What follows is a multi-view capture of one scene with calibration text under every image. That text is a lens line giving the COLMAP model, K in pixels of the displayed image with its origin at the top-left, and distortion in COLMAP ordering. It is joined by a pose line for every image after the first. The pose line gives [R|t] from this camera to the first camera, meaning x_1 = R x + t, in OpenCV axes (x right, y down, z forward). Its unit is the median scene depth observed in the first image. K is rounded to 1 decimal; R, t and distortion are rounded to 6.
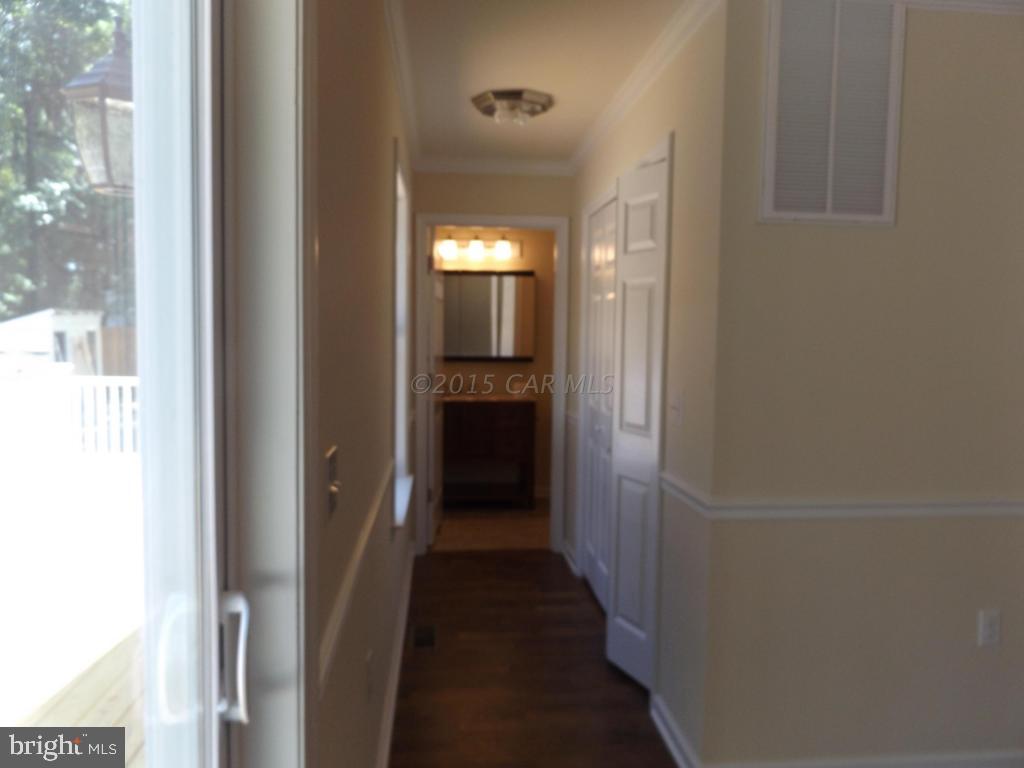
lens RADIAL K [[762.5, 0, 512.2], [0, 762.5, 382.1], [0, 0, 1]] dist [-0.011643, 0.009227]
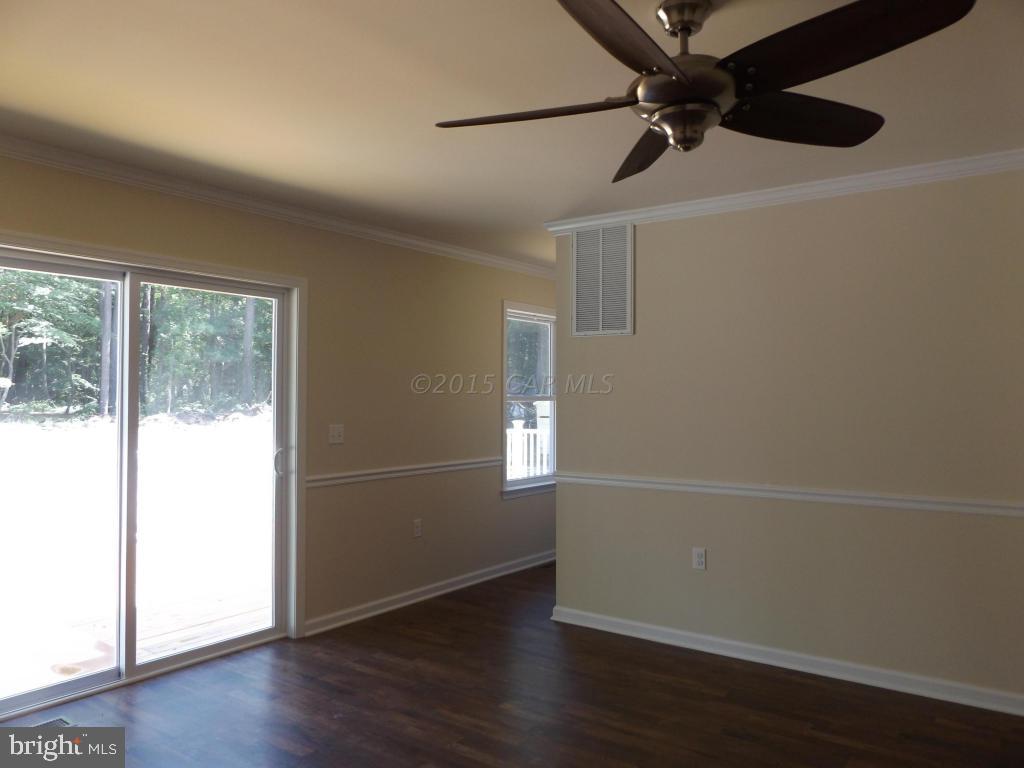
lens RADIAL K [[762.5, 0, 512.4], [0, 762.5, 386.3], [0, 0, 1]] dist [-0.011643, 0.009227]
pose [[0.739940, -0.022171, -0.672308, 1.595369], [-0.038183, 0.996461, -0.074885, 0.085076], [0.671589, 0.081081, 0.736474, -0.636367]]
